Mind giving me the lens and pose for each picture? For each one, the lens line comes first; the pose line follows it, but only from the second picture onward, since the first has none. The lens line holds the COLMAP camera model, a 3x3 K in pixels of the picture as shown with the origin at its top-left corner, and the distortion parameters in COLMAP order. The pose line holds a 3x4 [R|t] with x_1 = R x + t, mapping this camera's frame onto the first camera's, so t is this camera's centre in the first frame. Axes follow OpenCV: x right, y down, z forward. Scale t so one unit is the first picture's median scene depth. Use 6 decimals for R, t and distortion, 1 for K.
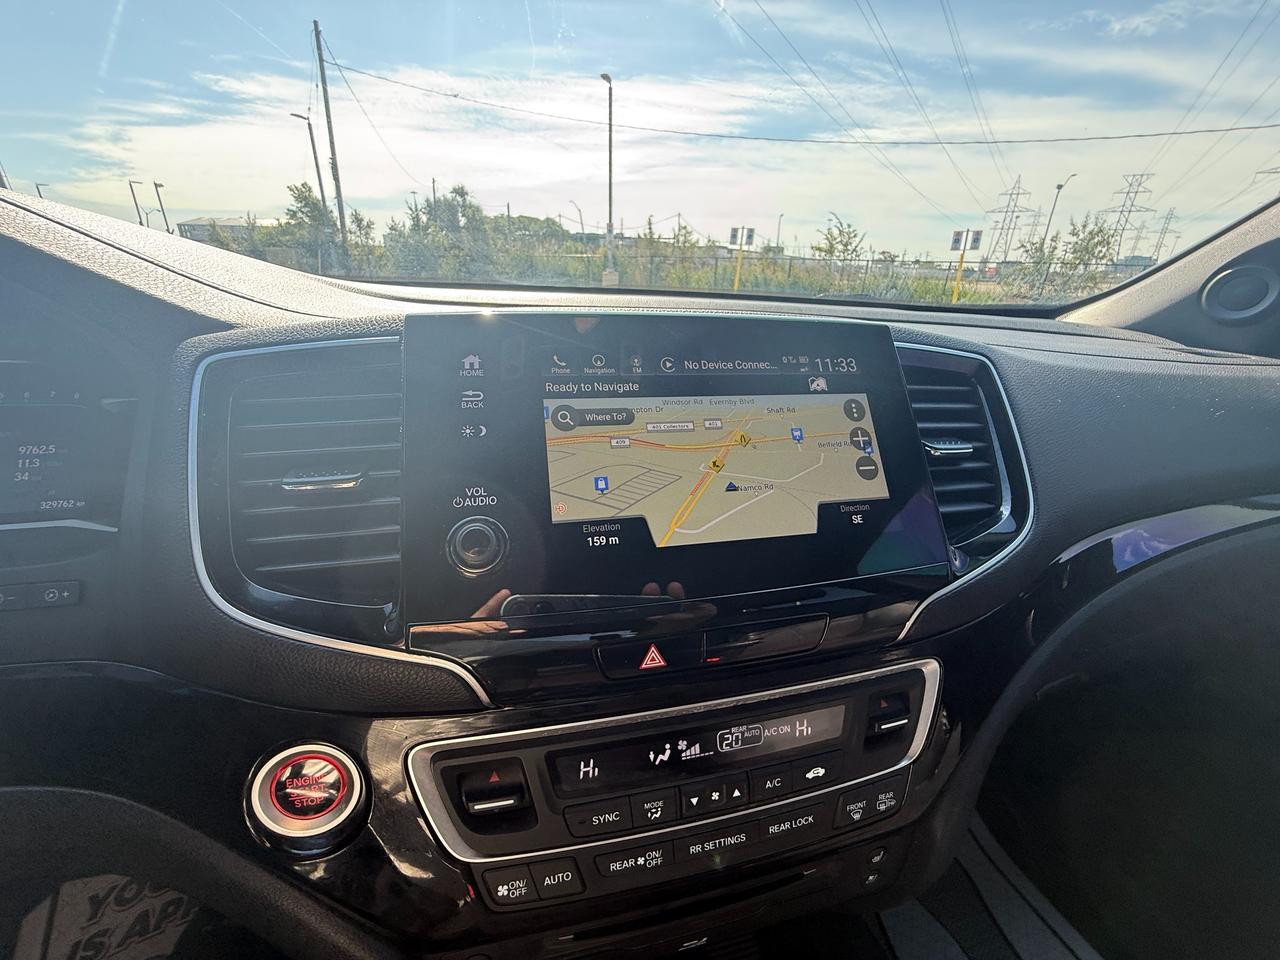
lens RADIAL K [[516.4, 0, 642.0], [0, 516.4, 476.9], [0, 0, 1]] dist [0.000710, -0.000009]
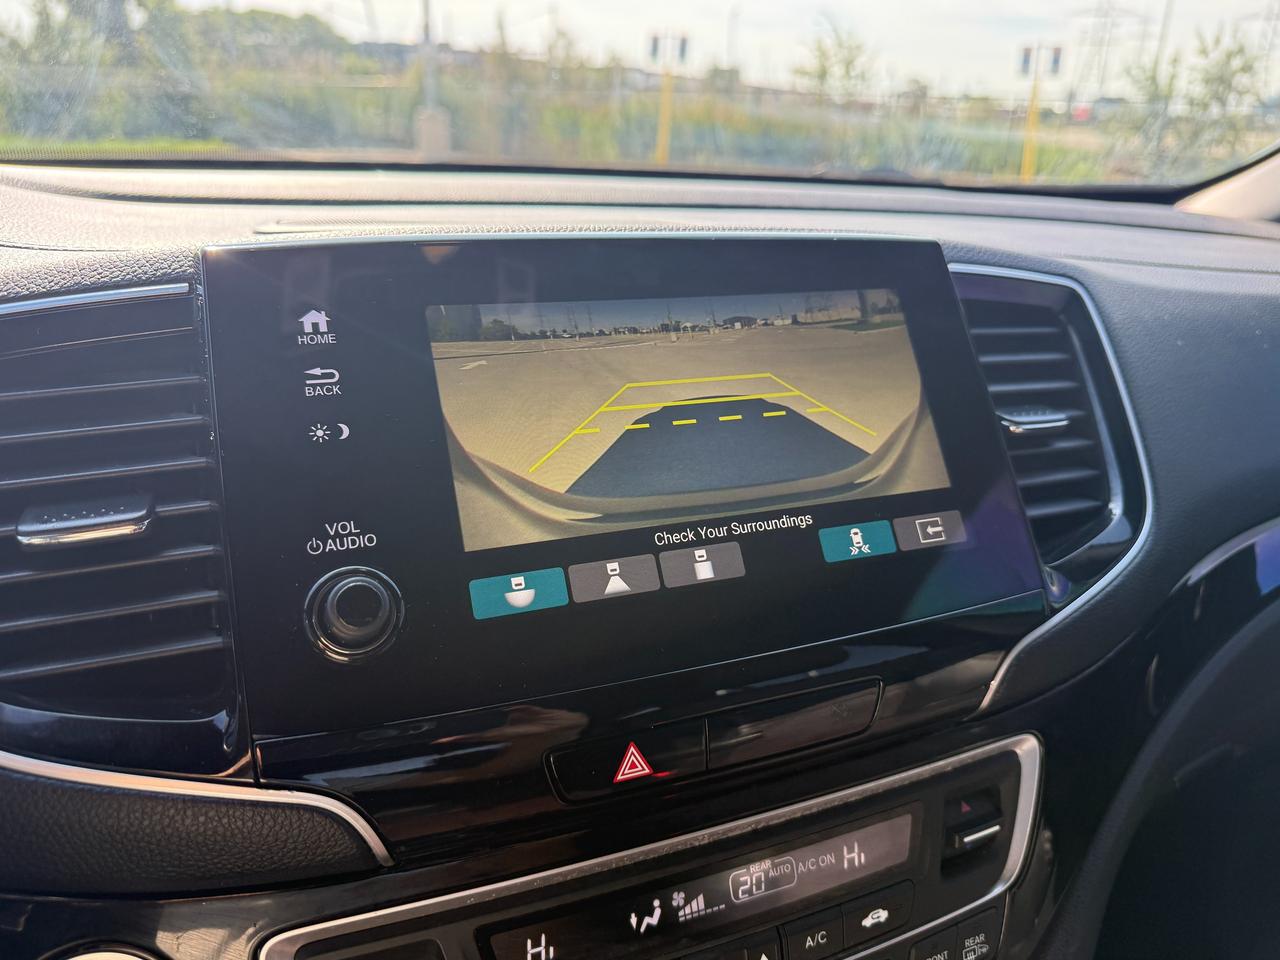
lens RADIAL K [[966.2, 0, 640.0], [0, 966.2, 480.0], [0, 0, 1]] dist [-0.027684, 0.002330]
pose [[0.988280, -0.055057, 0.142376, -0.105472], [0.056003, 0.998427, -0.002645, -0.005536], [-0.142007, 0.010588, 0.989809, -0.182324]]
